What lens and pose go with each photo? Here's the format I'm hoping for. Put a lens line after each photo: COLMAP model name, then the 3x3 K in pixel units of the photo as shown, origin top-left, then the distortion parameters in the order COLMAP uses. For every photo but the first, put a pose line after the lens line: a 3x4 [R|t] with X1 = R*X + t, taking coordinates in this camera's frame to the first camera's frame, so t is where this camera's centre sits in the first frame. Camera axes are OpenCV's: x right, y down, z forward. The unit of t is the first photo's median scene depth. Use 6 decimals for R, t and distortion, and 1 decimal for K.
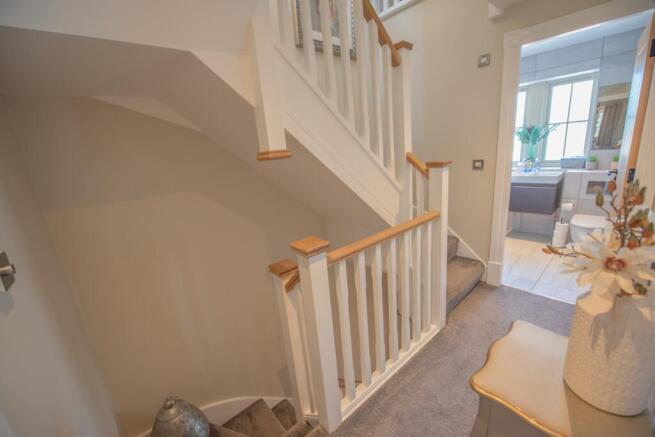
lens RADIAL K [[263.9, 0, 329.3], [0, 263.9, 218.5], [0, 0, 1]] dist [-0.019610, -0.000027]
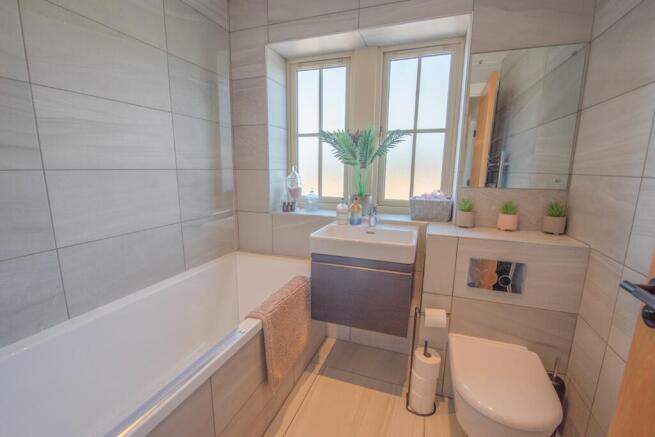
lens RADIAL K [[283.3, 0, 327.5], [0, 283.3, 219.2], [0, 0, 1]] dist [0.001495, 0.000024]
pose [[0.872865, -0.004319, 0.487943, 0.484425], [0.044300, 0.996533, -0.070427, -0.159948], [-0.485947, 0.083090, 0.870030, 0.600603]]
